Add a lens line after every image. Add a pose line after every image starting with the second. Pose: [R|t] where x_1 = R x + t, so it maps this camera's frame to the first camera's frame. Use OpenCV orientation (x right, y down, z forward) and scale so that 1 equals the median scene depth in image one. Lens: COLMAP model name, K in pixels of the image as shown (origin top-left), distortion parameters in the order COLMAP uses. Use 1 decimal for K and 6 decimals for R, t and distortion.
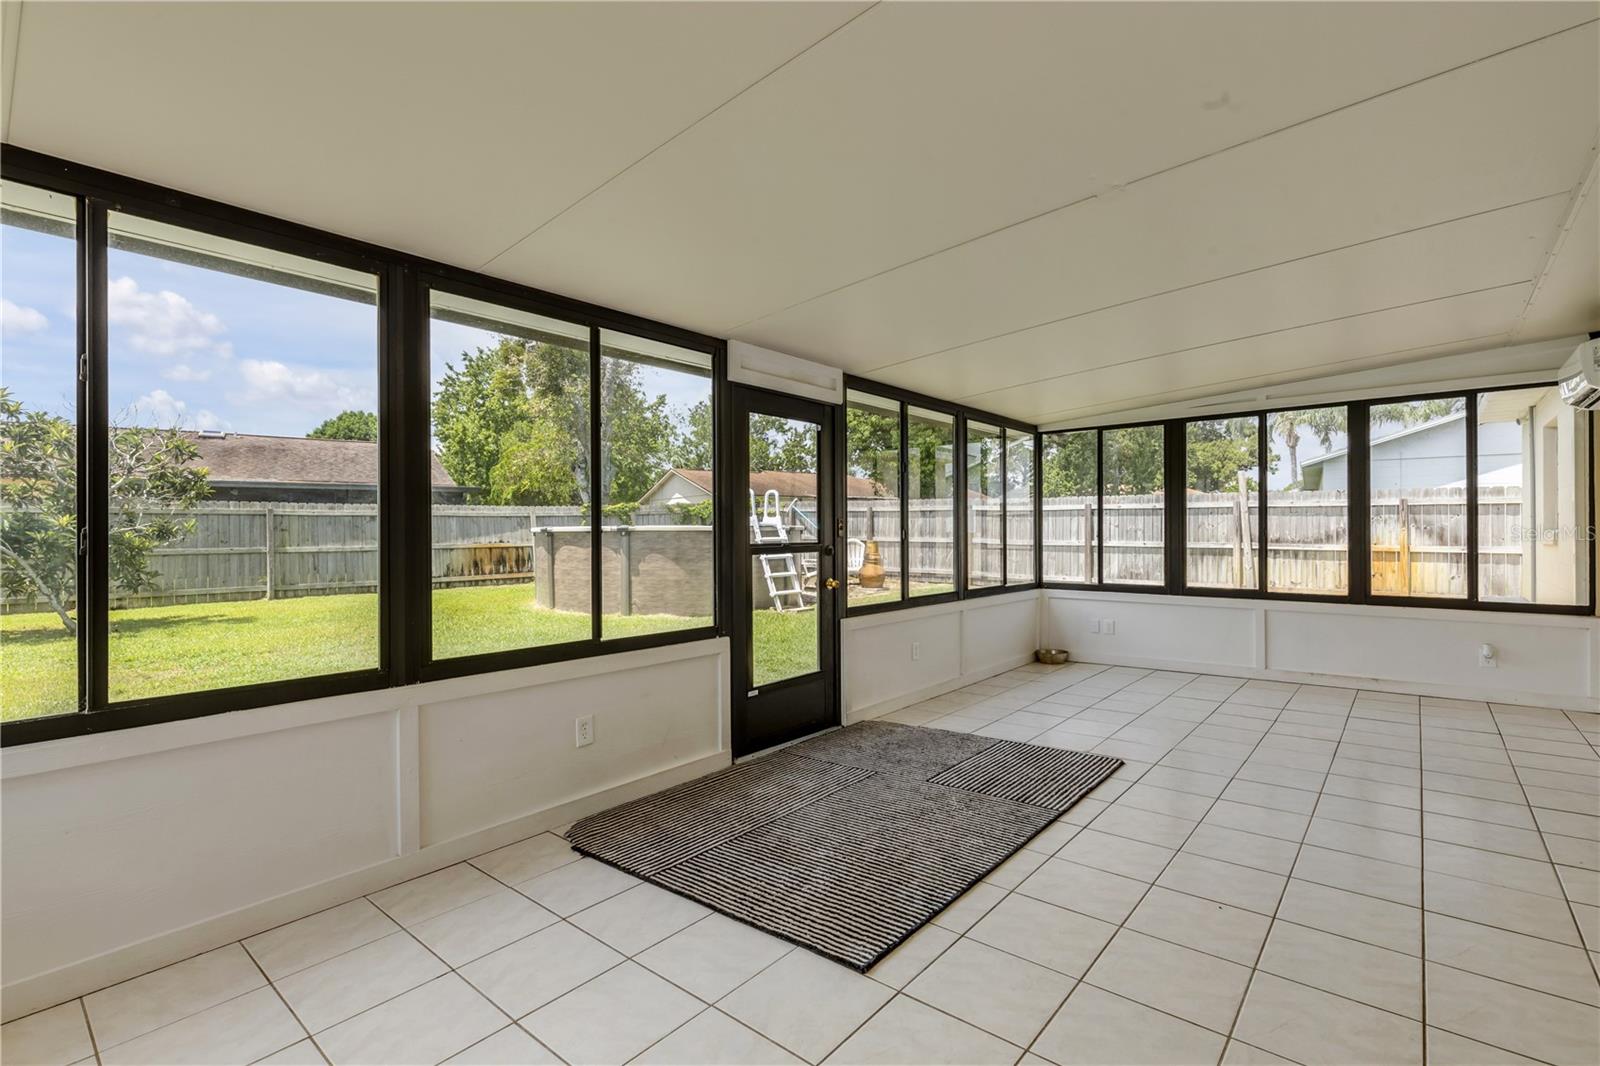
lens RADIAL K [[719.9, 0, 796.8], [0, 719.9, 528.3], [0, 0, 1]] dist [0.004180, -0.000477]
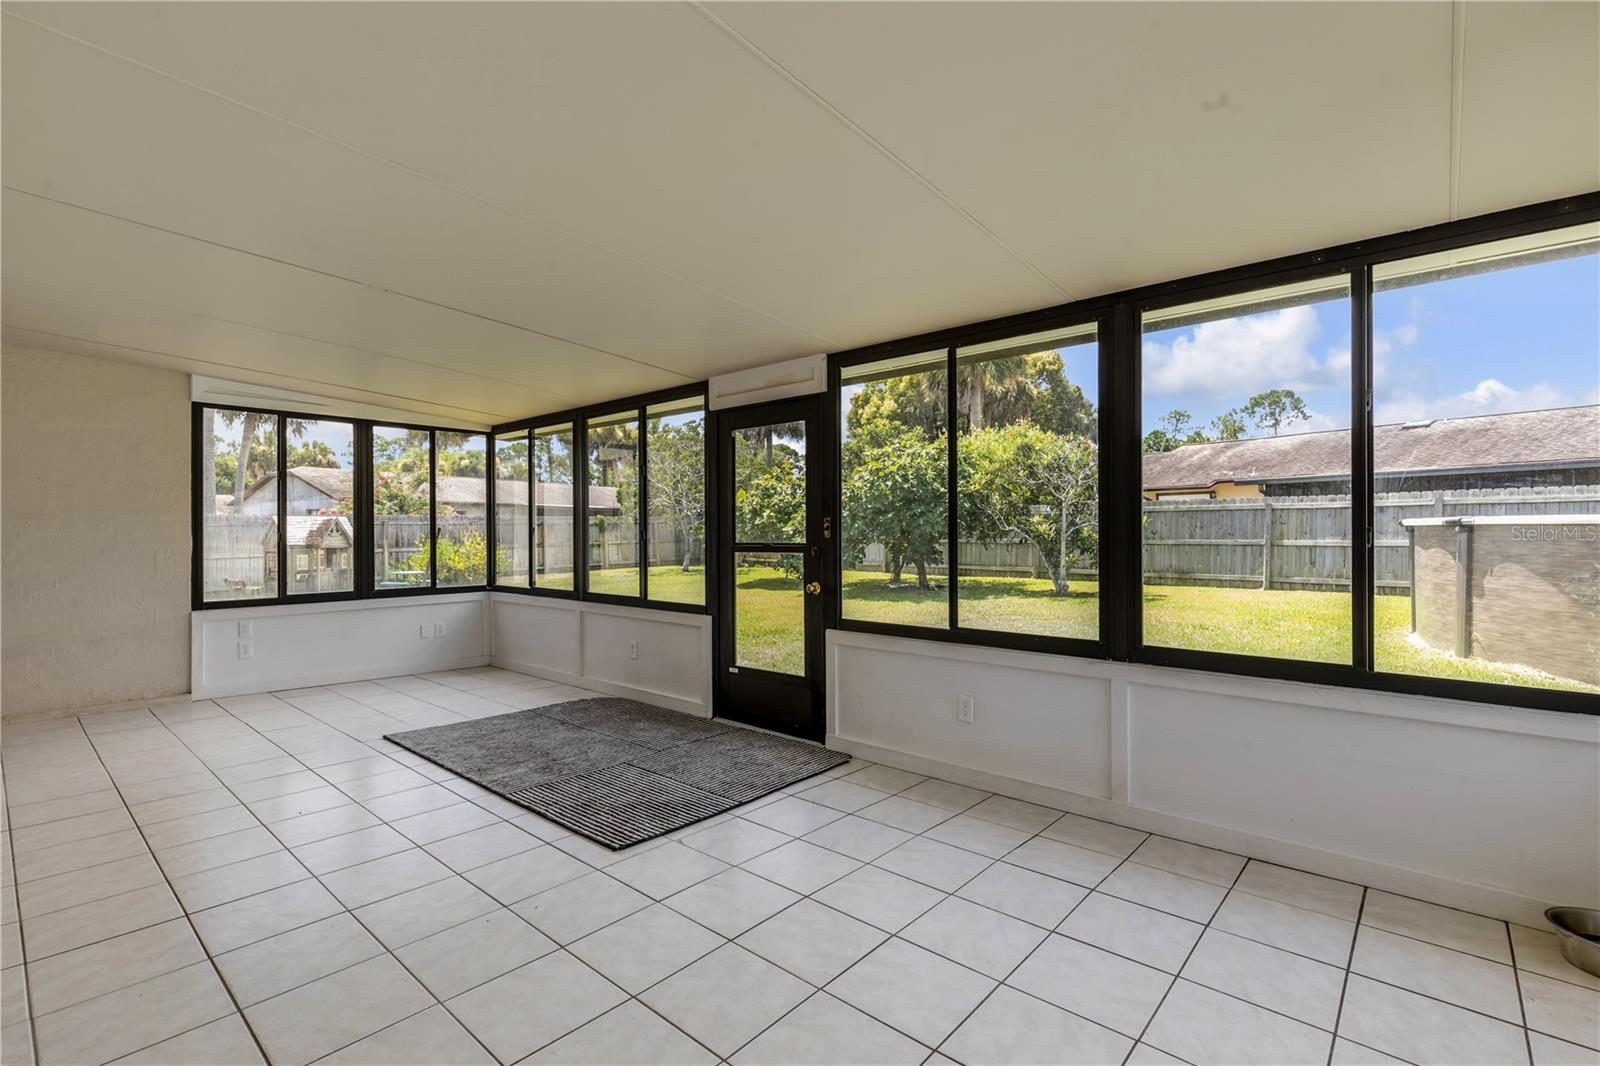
lens RADIAL K [[719.9, 0, 796.8], [0, 719.9, 528.3], [0, 0, 1]] dist [0.004180, -0.000477]
pose [[-0.001972, 0.003587, -0.999992, 0.406840], [0.009675, 0.999947, 0.003568, -0.001524], [0.999951, -0.009668, -0.002006, 0.406867]]
